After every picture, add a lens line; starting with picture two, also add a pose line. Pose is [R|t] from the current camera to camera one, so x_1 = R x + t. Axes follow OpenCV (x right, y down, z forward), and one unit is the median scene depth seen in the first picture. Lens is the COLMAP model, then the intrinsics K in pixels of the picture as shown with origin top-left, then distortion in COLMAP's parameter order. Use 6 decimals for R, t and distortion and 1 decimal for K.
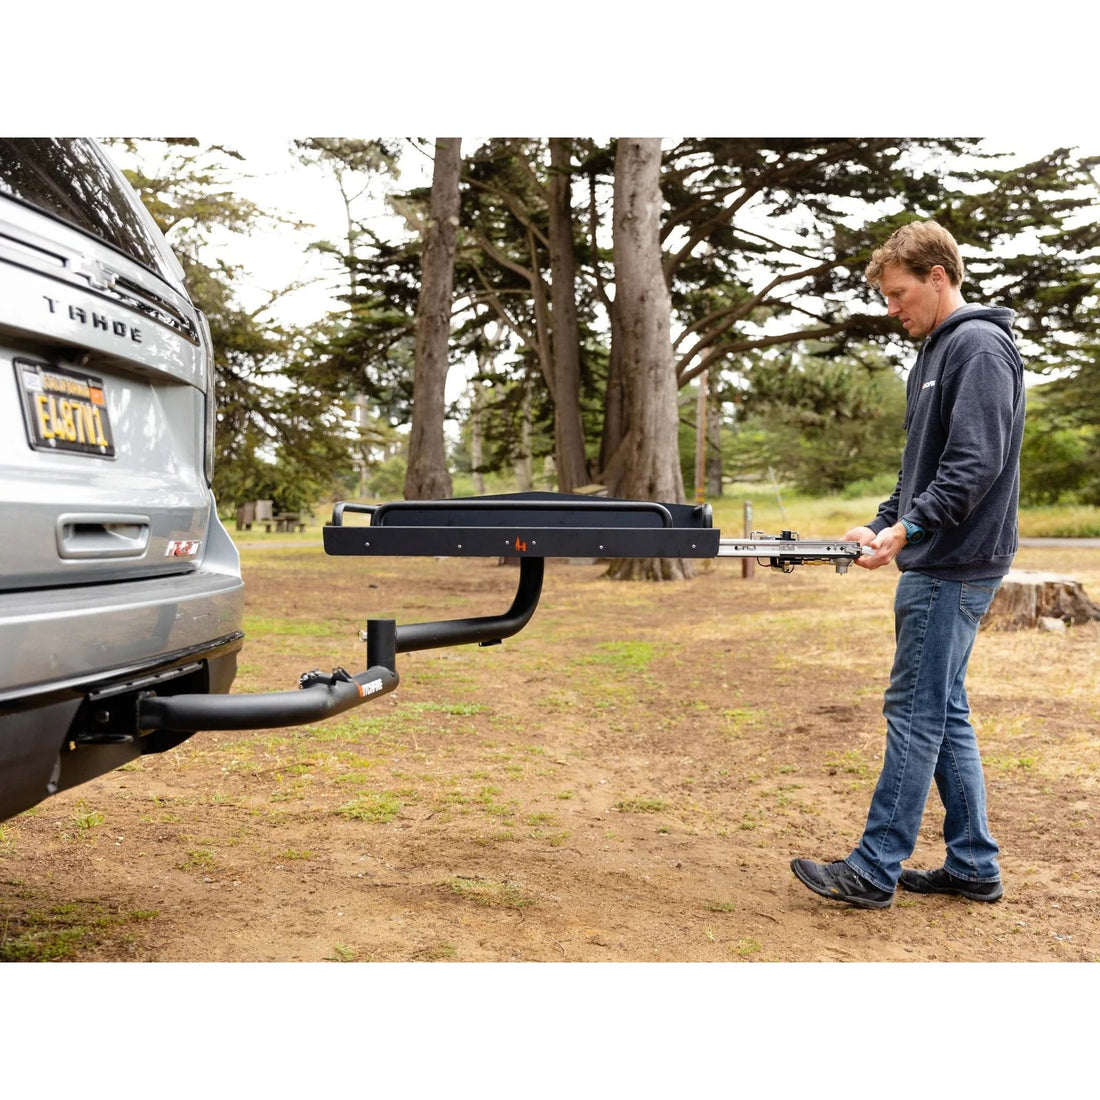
lens RADIAL K [[1370.3, 0, 602.6], [0, 1370.3, 575.2], [0, 0, 1]] dist [0.017256, -0.000227]
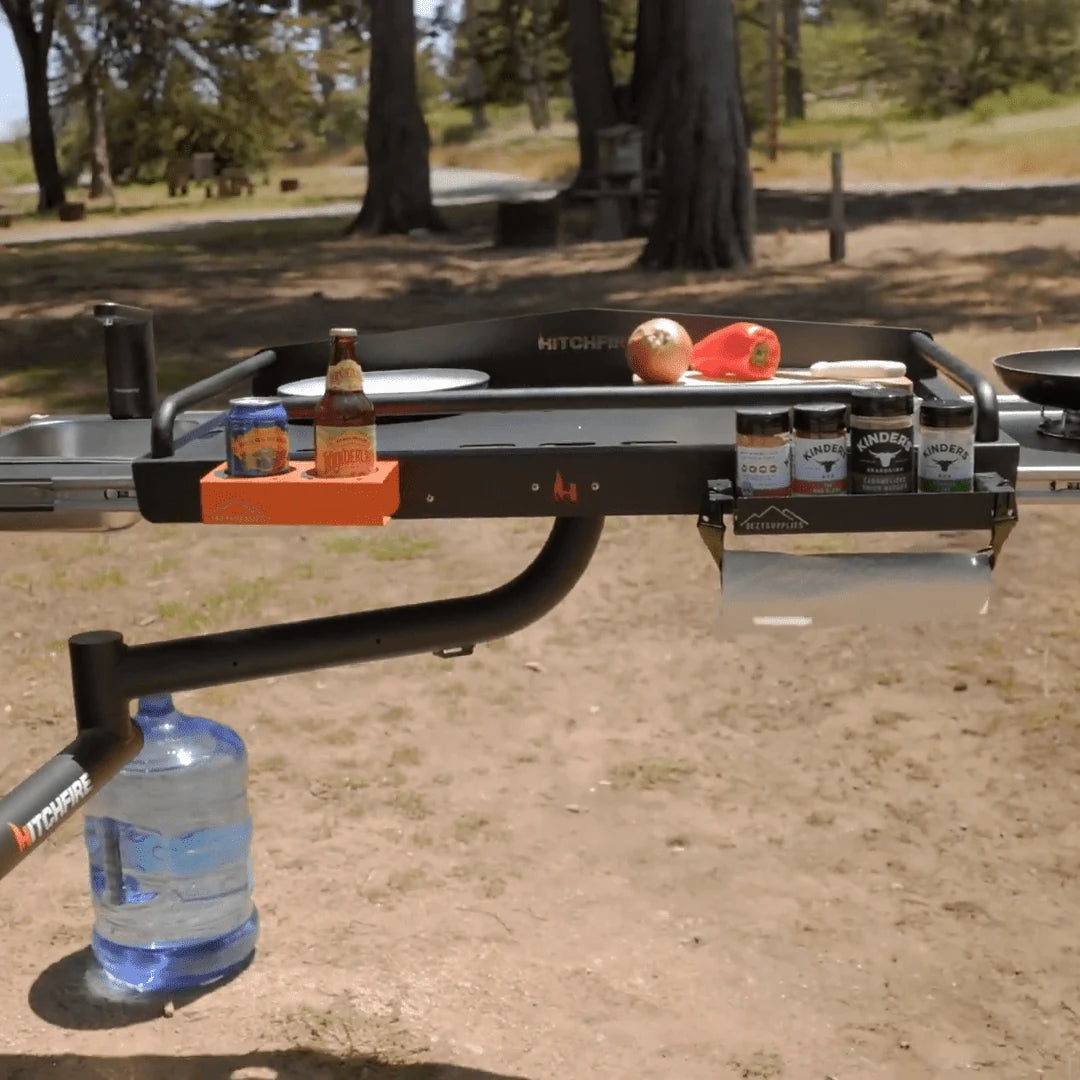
lens RADIAL K [[1593.7, 0, 540.0], [0, 1593.7, 540.0], [0, 0, 1]] dist [-0.145439, 0.159019]
pose [[0.995587, -0.024457, -0.090601, 0.036388], [0.044340, 0.973477, 0.224447, -0.075380], [0.082709, -0.227474, 0.970265, 0.251508]]
